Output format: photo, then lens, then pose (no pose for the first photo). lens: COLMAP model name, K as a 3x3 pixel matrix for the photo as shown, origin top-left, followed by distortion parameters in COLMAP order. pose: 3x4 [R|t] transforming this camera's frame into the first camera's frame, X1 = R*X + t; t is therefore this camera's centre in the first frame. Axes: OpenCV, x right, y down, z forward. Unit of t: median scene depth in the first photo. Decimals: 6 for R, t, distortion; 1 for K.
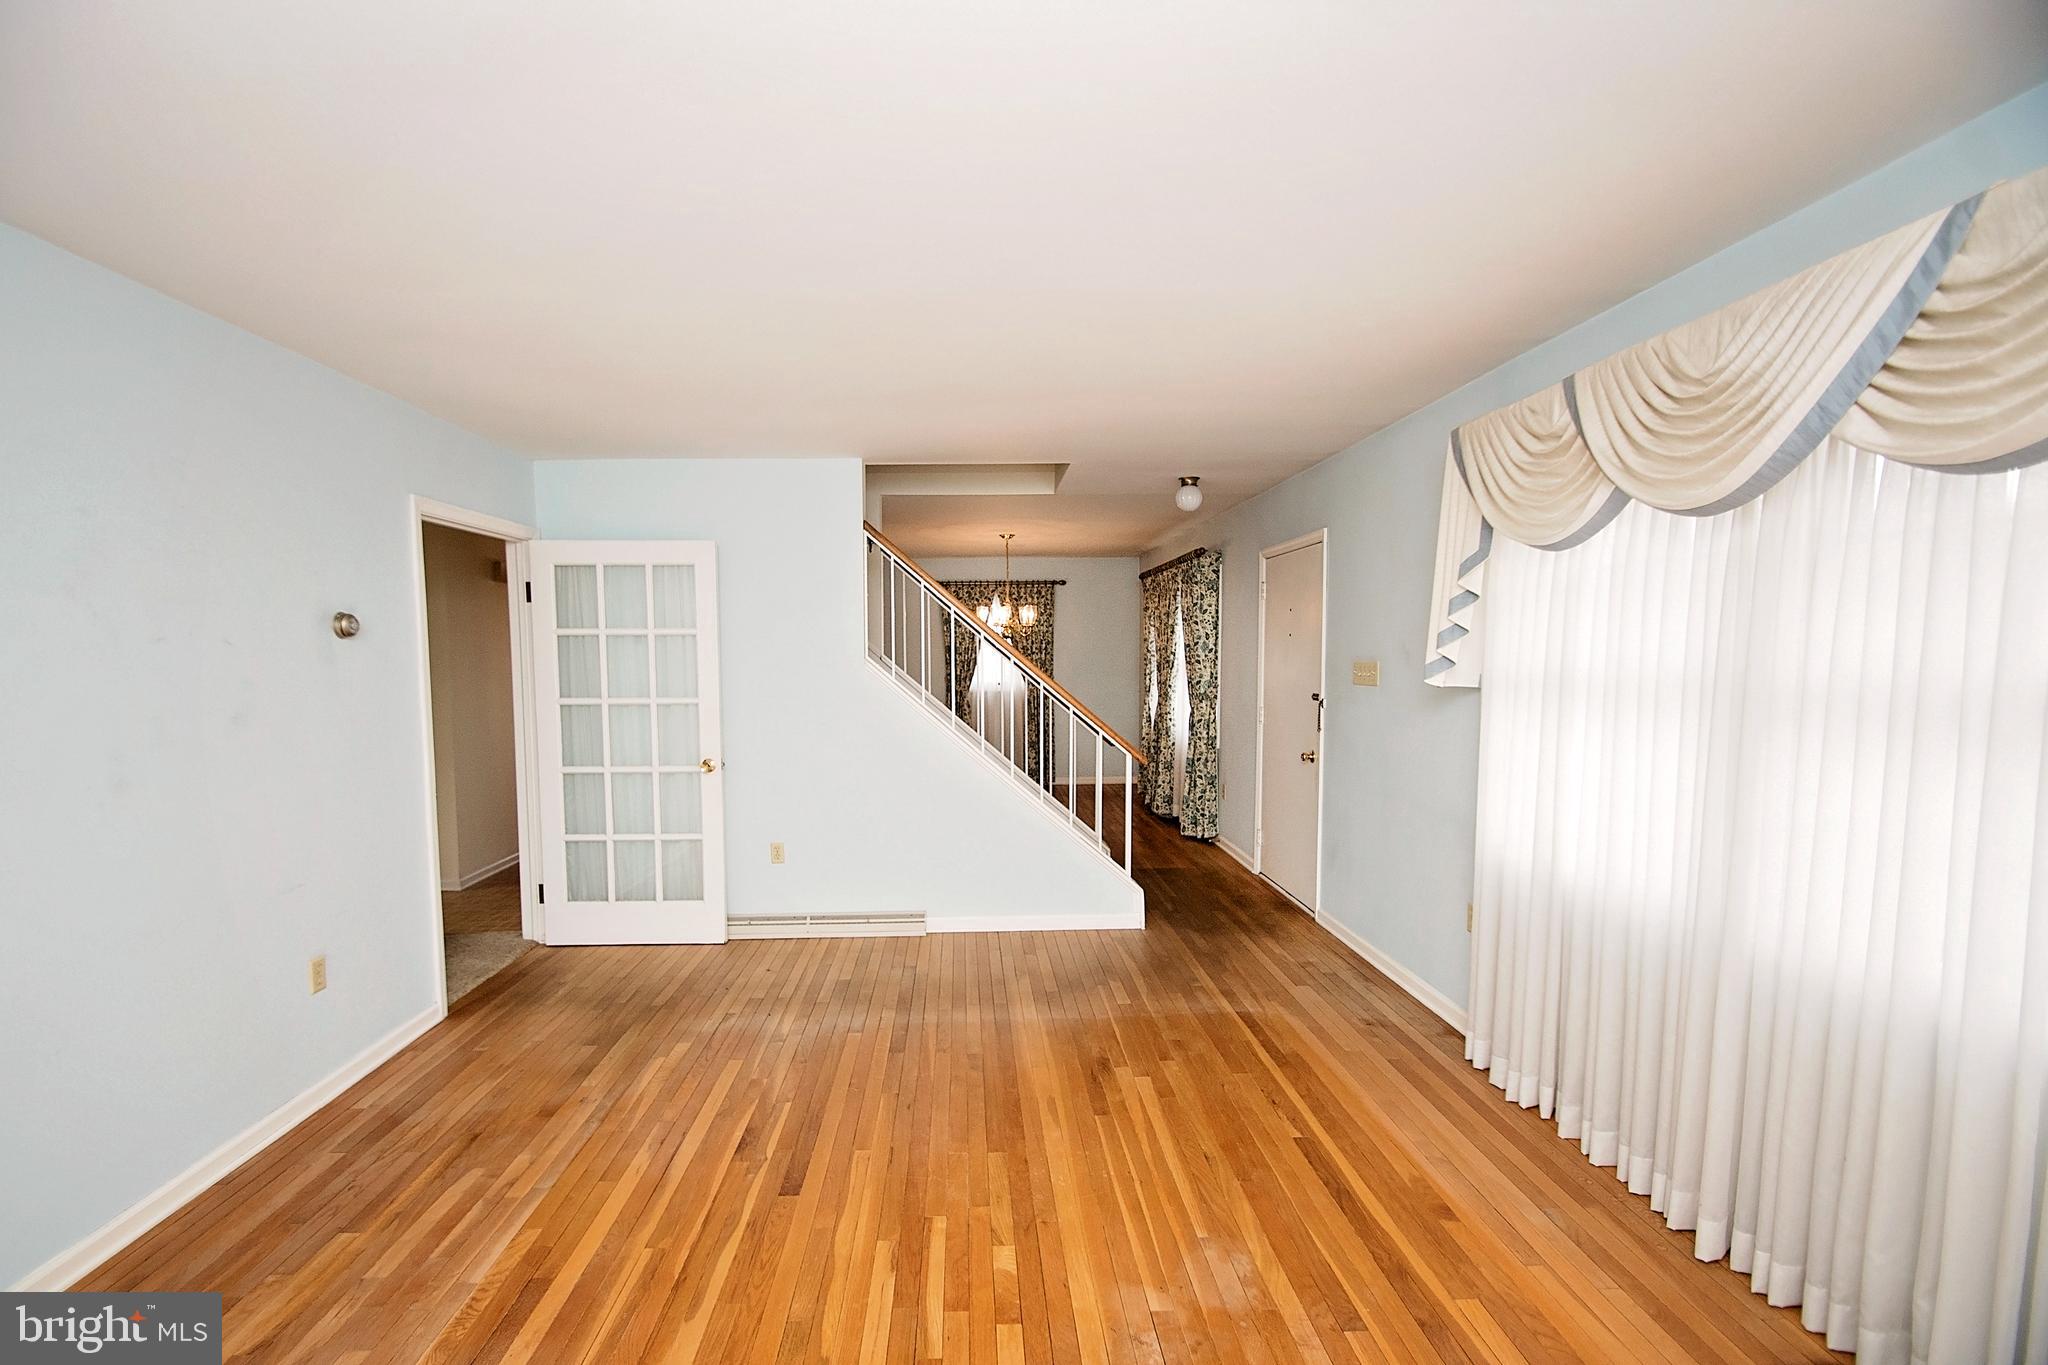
lens RADIAL K [[896.7, 0, 1007.1], [0, 896.7, 688.9], [0, 0, 1]] dist [-0.000588, -0.004570]
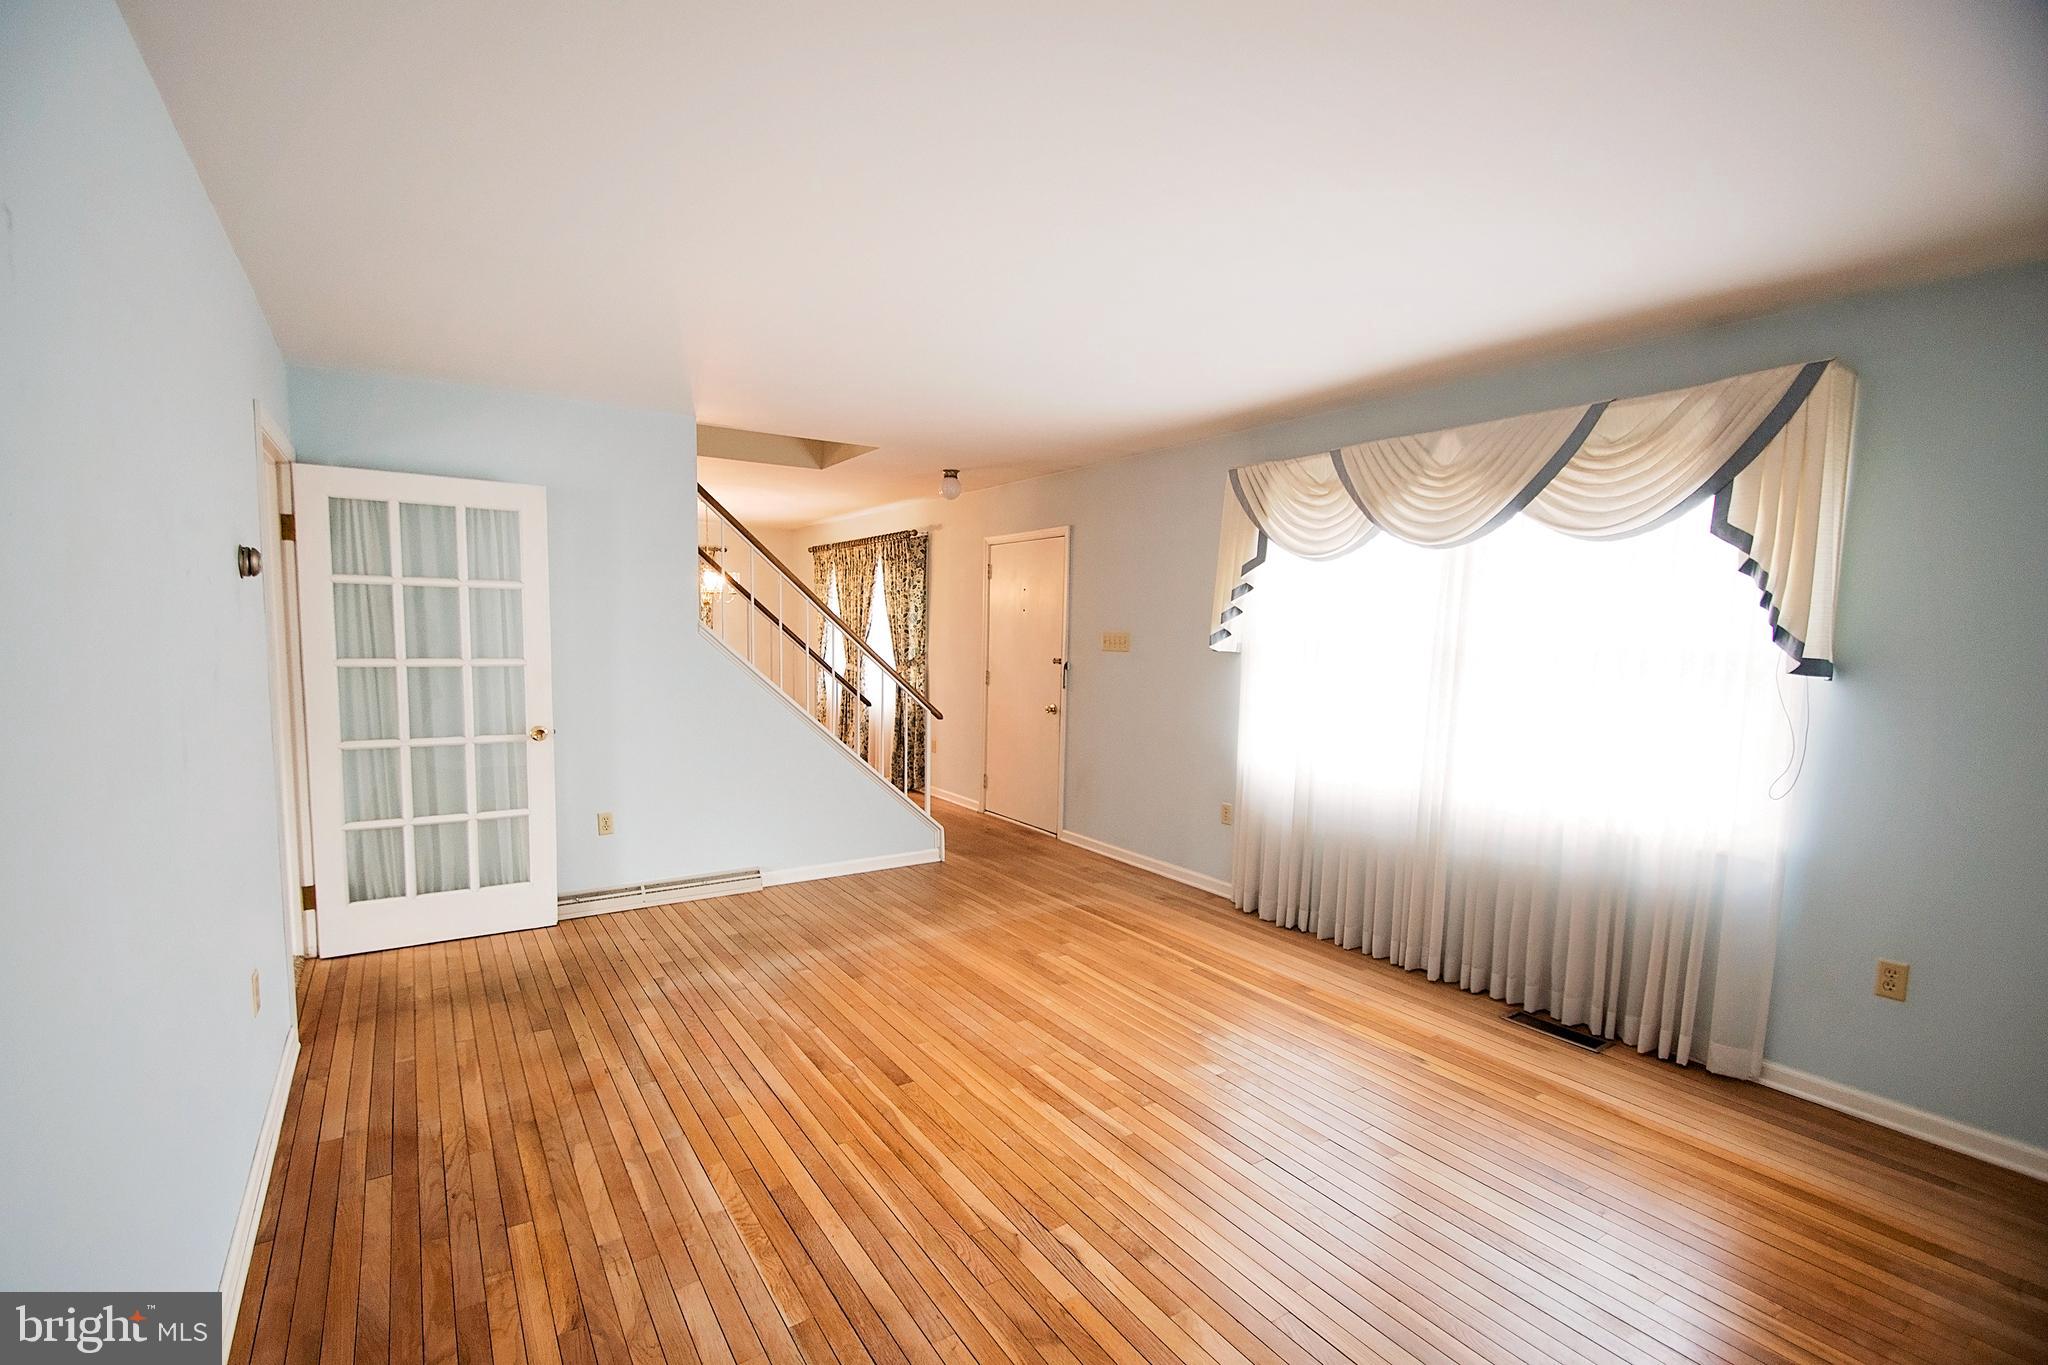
lens RADIAL K [[896.7, 0, 984.7], [0, 896.7, 701.9], [0, 0, 1]] dist [-0.000588, -0.004570]
pose [[0.859696, -0.020900, 0.510379, -0.478676], [-0.001498, 0.999055, 0.043435, 0.014459], [-0.510804, -0.038106, 0.858852, -0.018101]]
